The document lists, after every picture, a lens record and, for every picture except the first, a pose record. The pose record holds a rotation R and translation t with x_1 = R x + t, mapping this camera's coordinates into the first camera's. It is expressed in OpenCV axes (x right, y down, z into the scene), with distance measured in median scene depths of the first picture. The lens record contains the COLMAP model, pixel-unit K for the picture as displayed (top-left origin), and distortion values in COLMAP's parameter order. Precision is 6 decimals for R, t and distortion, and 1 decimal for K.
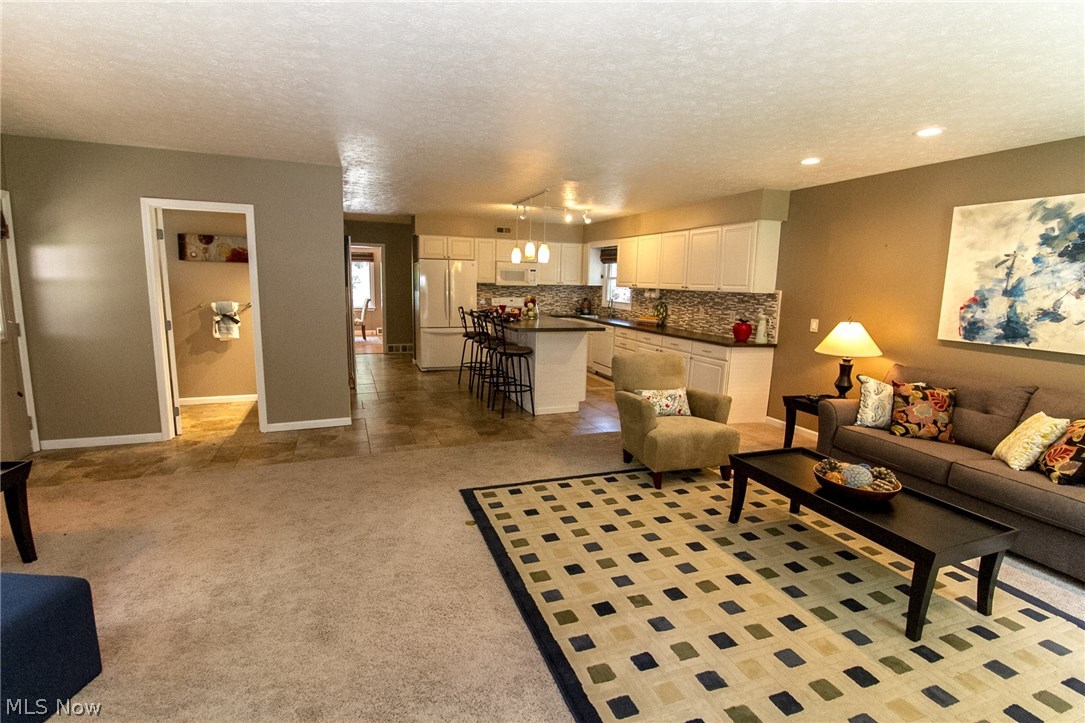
lens RADIAL K [[499.6, 0, 539.6], [0, 499.6, 361.7], [0, 0, 1]] dist [-0.000366, -0.013770]
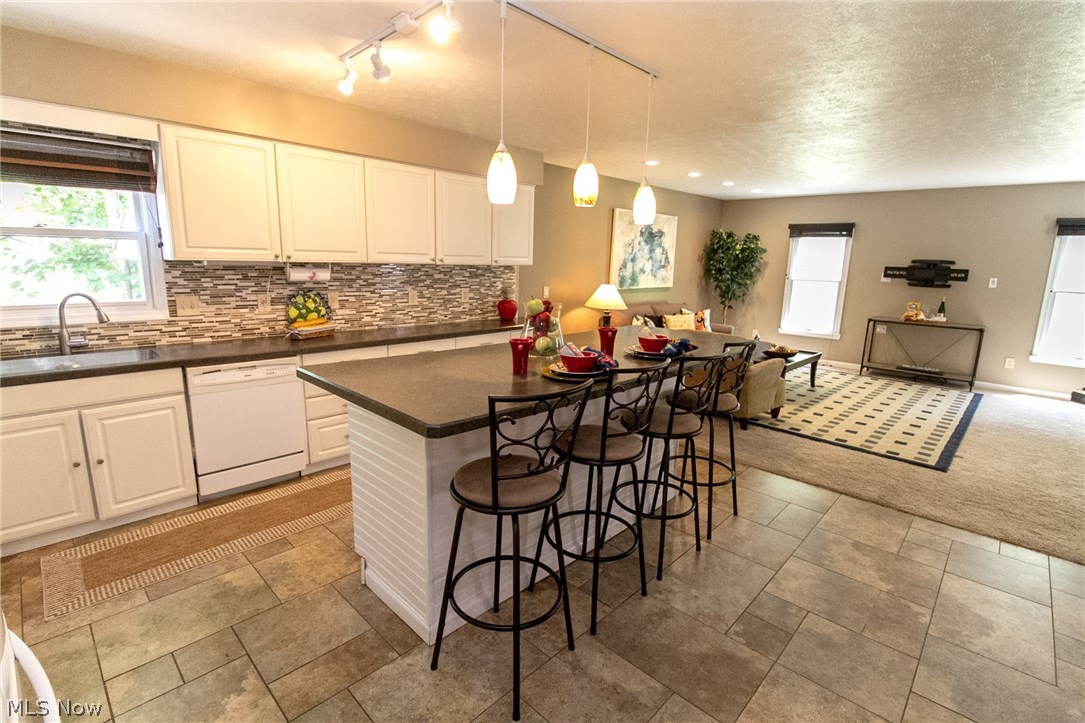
lens RADIAL K [[502.8, 0, 538.3], [0, 502.8, 358.6], [0, 0, 1]] dist [0.002765, -0.015031]
pose [[-0.418781, -0.213495, 0.882634, -0.682614], [0.108496, 0.953244, 0.282053, -0.363481], [-0.901583, 0.213880, -0.376037, 2.131707]]
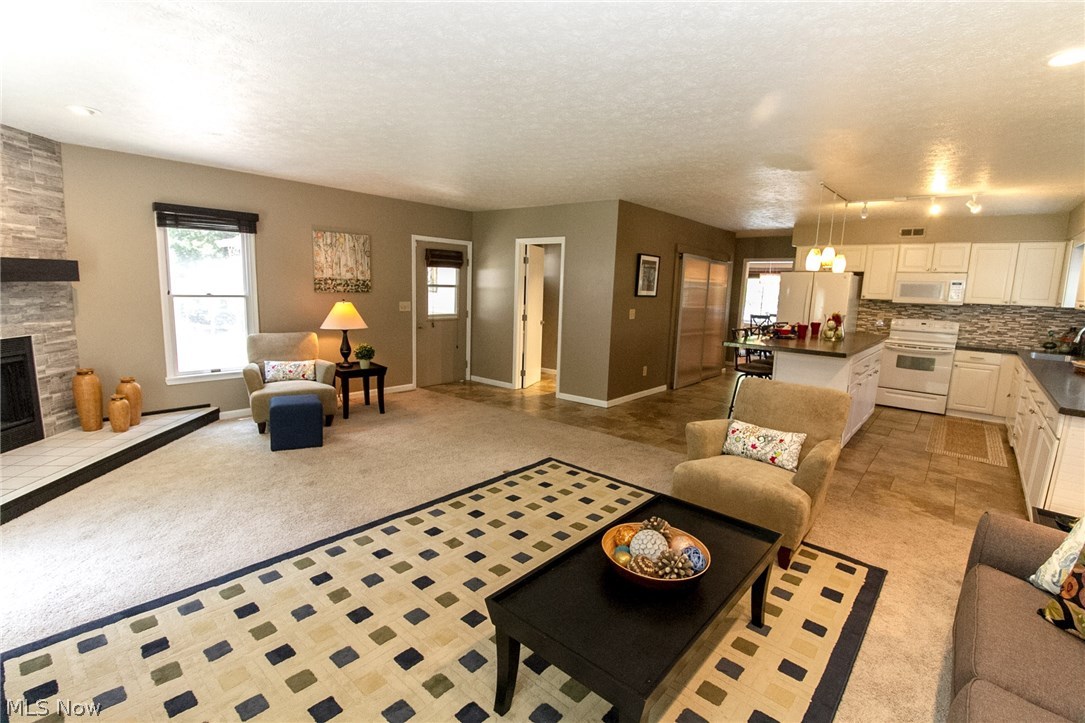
lens RADIAL K [[499.6, 0, 539.6], [0, 499.6, 361.7], [0, 0, 1]] dist [-0.000366, -0.013770]
pose [[0.475068, 0.124094, -0.871155, 0.865081], [-0.159491, 0.985752, 0.053442, -0.034553], [0.865374, 0.113553, 0.488091, 0.359417]]
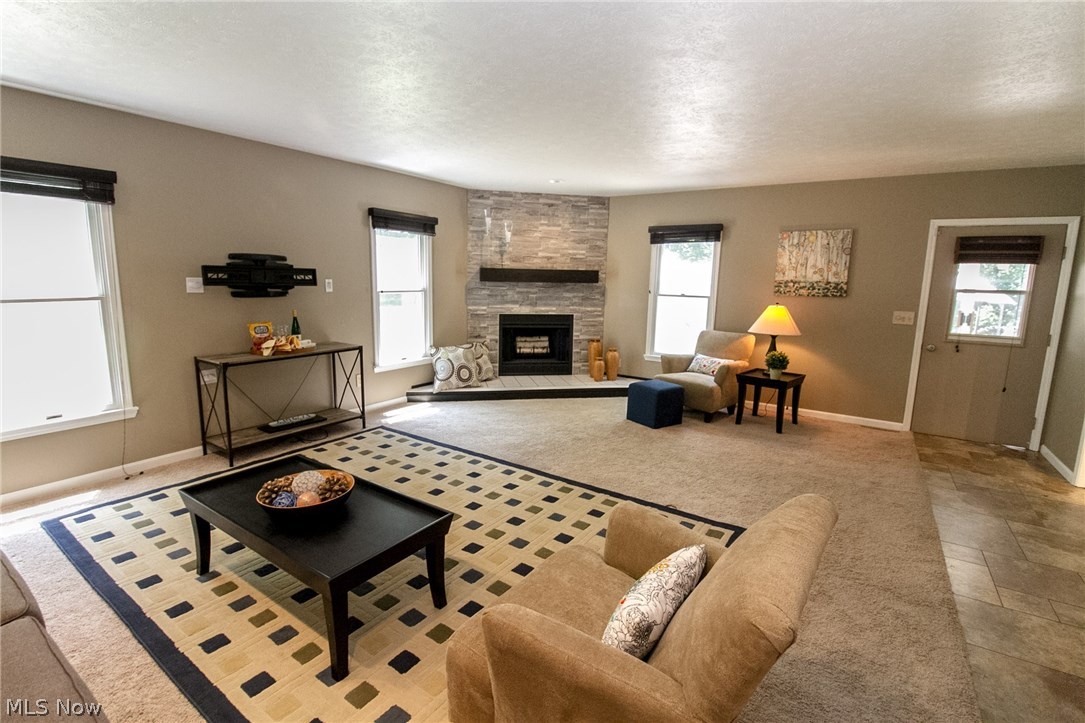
lens RADIAL K [[499.6, 0, 539.6], [0, 499.6, 361.7], [0, 0, 1]] dist [-0.000366, -0.013770]
pose [[-0.816314, 0.056252, -0.574862, 0.594686], [-0.131465, 0.951032, 0.279743, -0.201062], [0.562448, 0.303932, -0.768945, 1.369031]]
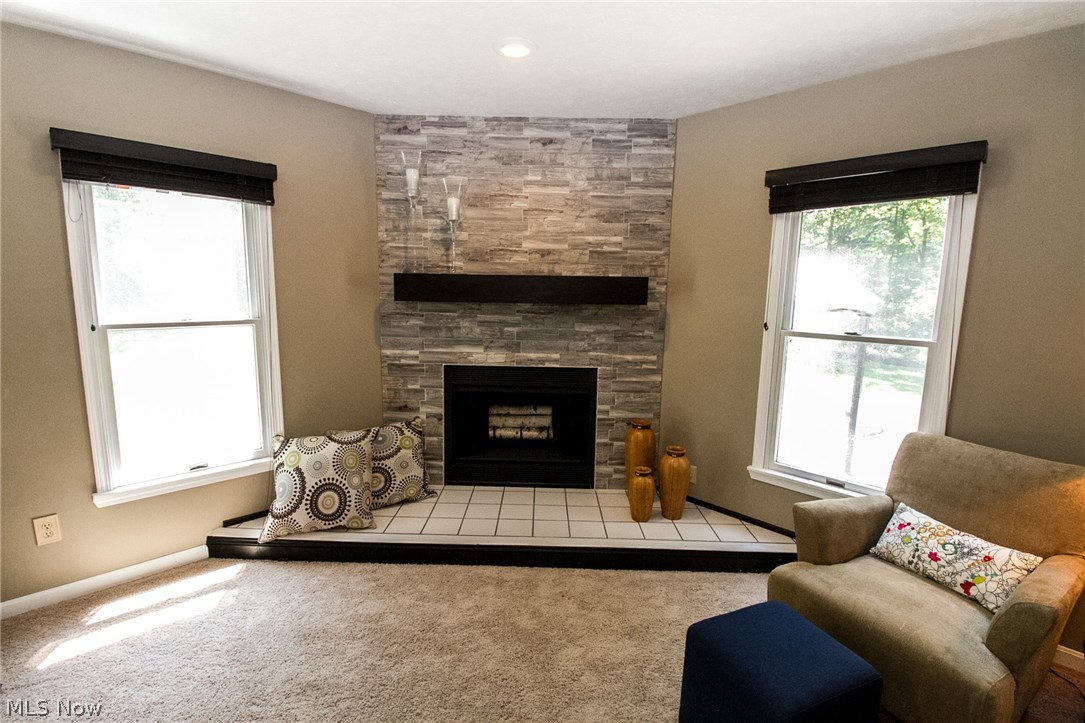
lens RADIAL K [[499.6, 0, 539.6], [0, 499.6, 361.7], [0, 0, 1]] dist [-0.000366, -0.013770]
pose [[-0.918522, 0.017477, -0.394983, -0.158949], [-0.102041, 0.954697, 0.279537, -0.115345], [0.381975, 0.297066, -0.875127, 0.683588]]
